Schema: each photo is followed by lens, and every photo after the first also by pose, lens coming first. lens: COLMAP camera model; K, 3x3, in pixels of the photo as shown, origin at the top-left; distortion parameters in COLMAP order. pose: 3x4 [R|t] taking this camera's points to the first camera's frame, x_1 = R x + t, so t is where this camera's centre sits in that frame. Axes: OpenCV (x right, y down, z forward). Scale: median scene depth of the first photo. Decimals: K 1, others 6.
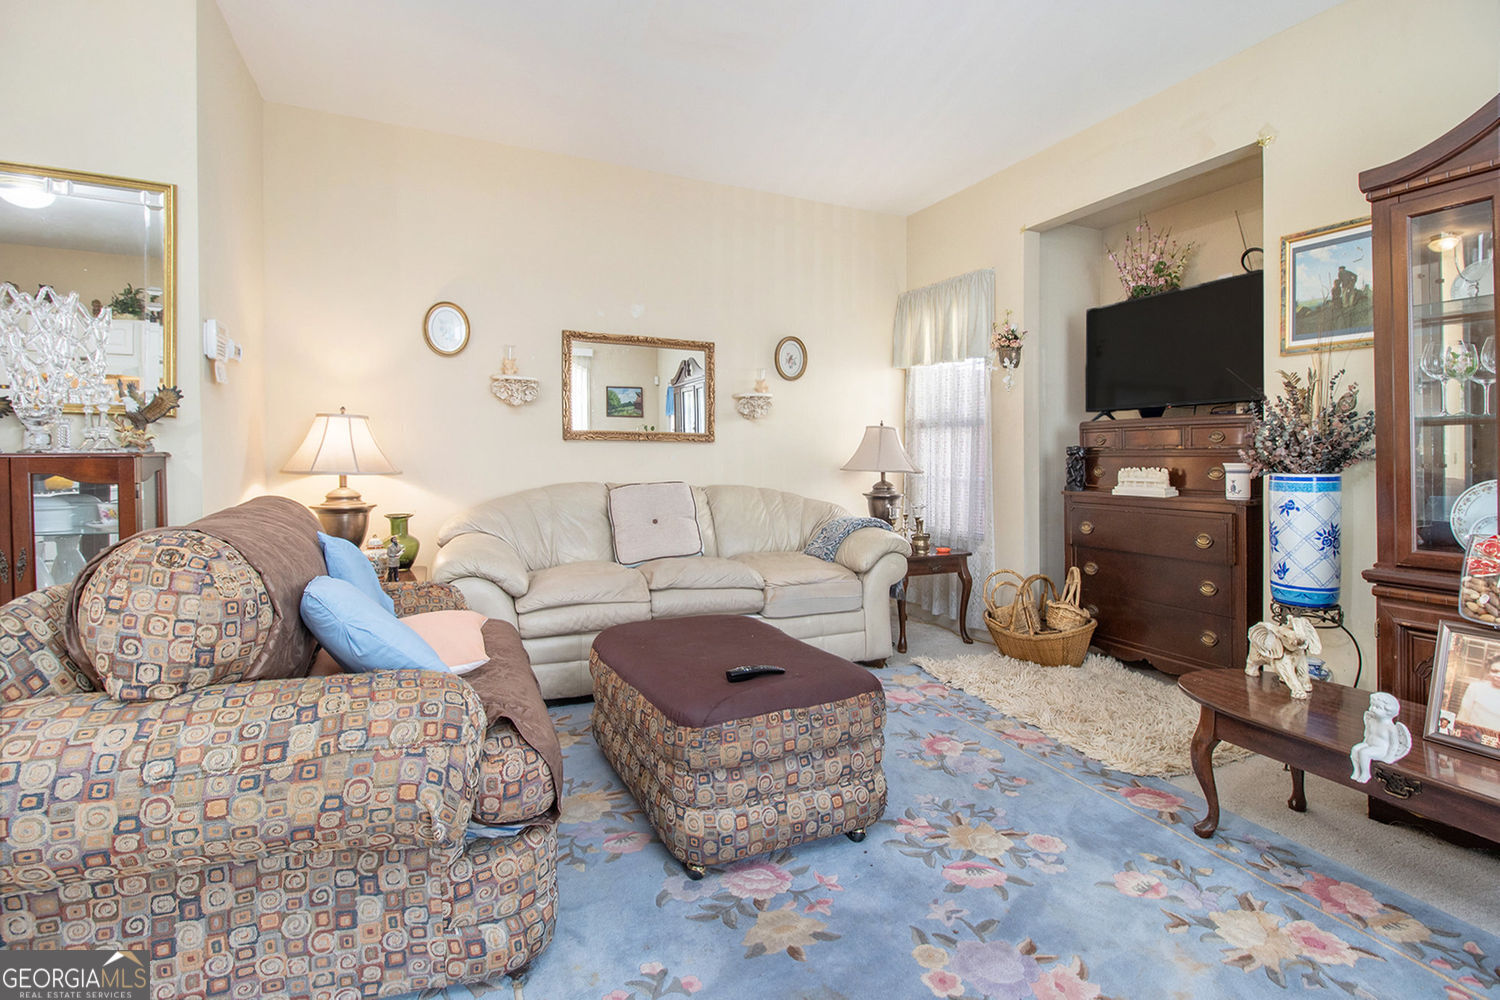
lens RADIAL K [[718.8, 0, 750.2], [0, 718.8, 452.6], [0, 0, 1]] dist [0.031805, -0.028717]
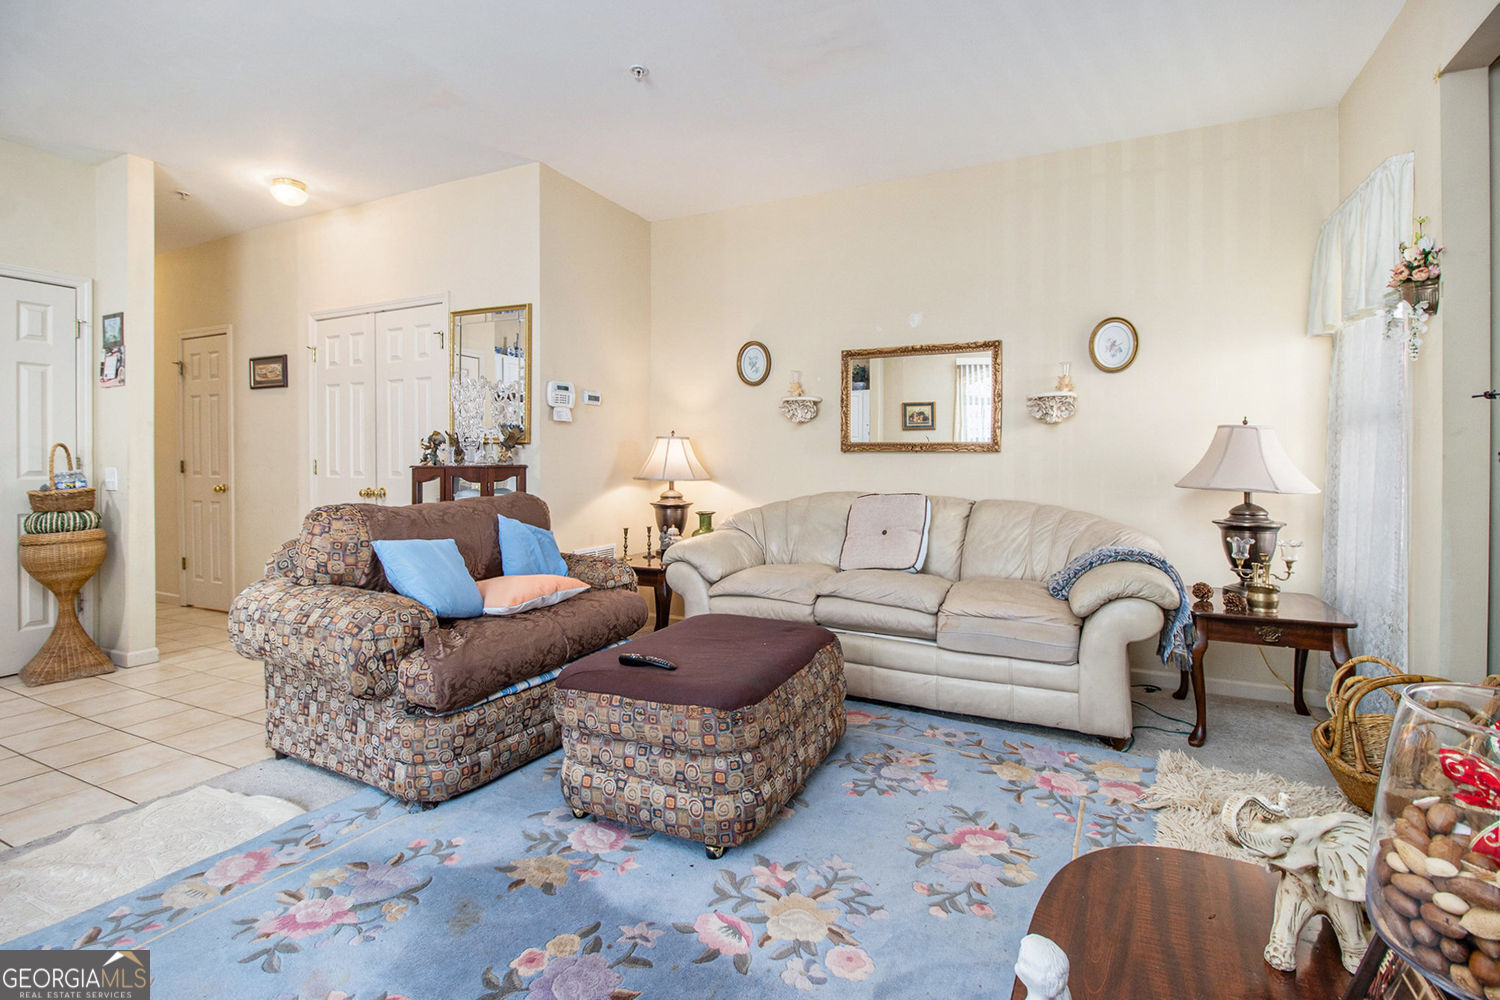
lens RADIAL K [[709.2, 0, 748.5], [0, 709.2, 461.7], [0, 0, 1]] dist [0.016335, -0.000192]
pose [[0.632571, -0.005681, -0.774481, 0.727881], [0.002137, 0.999982, -0.005590, 0.003580], [0.774499, 0.001881, 0.632572, 0.332891]]
